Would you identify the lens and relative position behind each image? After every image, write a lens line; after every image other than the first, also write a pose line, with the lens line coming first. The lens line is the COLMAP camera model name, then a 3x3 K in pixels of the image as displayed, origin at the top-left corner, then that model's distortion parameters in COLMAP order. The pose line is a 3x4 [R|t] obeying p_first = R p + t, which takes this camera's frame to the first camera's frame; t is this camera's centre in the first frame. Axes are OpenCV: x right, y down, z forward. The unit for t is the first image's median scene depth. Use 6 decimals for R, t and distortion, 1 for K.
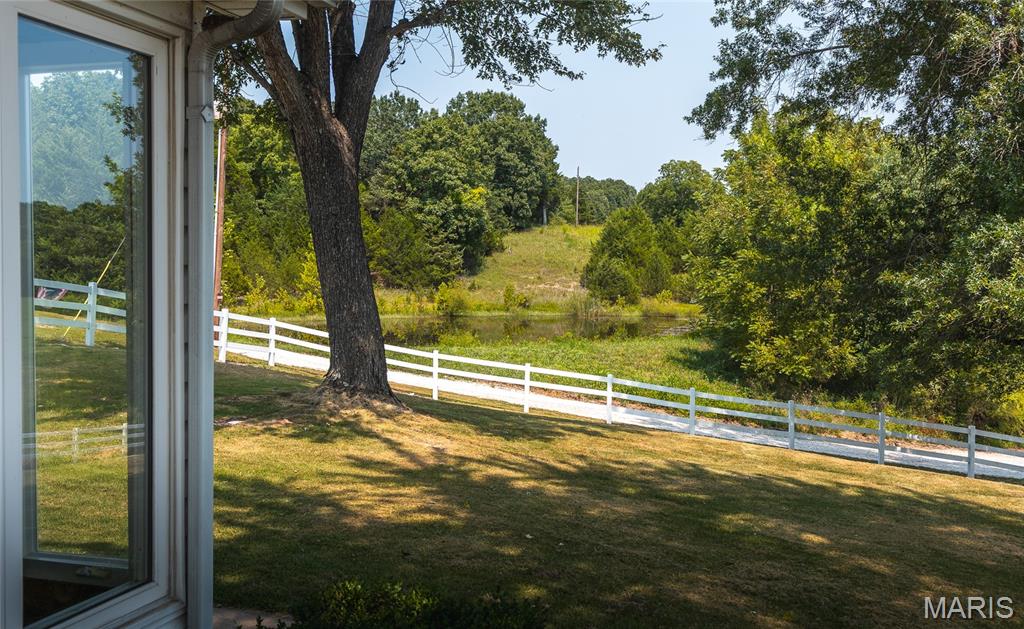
lens RADIAL K [[1089.9, 0, 512.5], [0, 1089.9, 311.9], [0, 0, 1]] dist [0.008539, 0.000000]
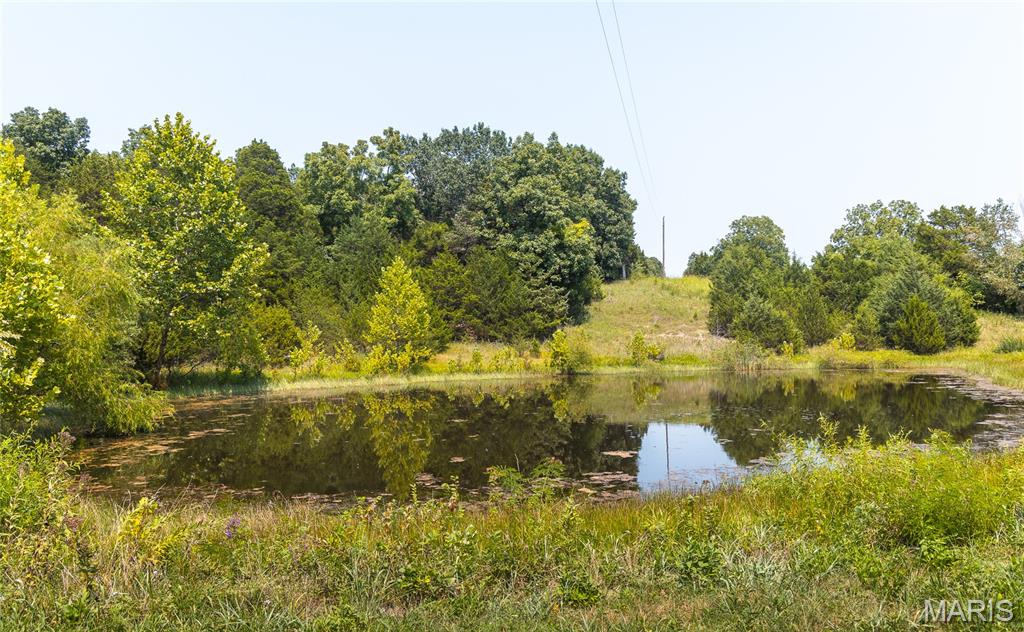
lens RADIAL K [[821.5, 0, 511.7], [0, 821.5, 316.5], [0, 0, 1]] dist [-0.004548, -0.000072]
pose [[0.998632, -0.023975, -0.046462, -0.058775], [0.020887, 0.997611, -0.065842, 0.000588], [0.047930, 0.064781, 0.996748, 0.372737]]
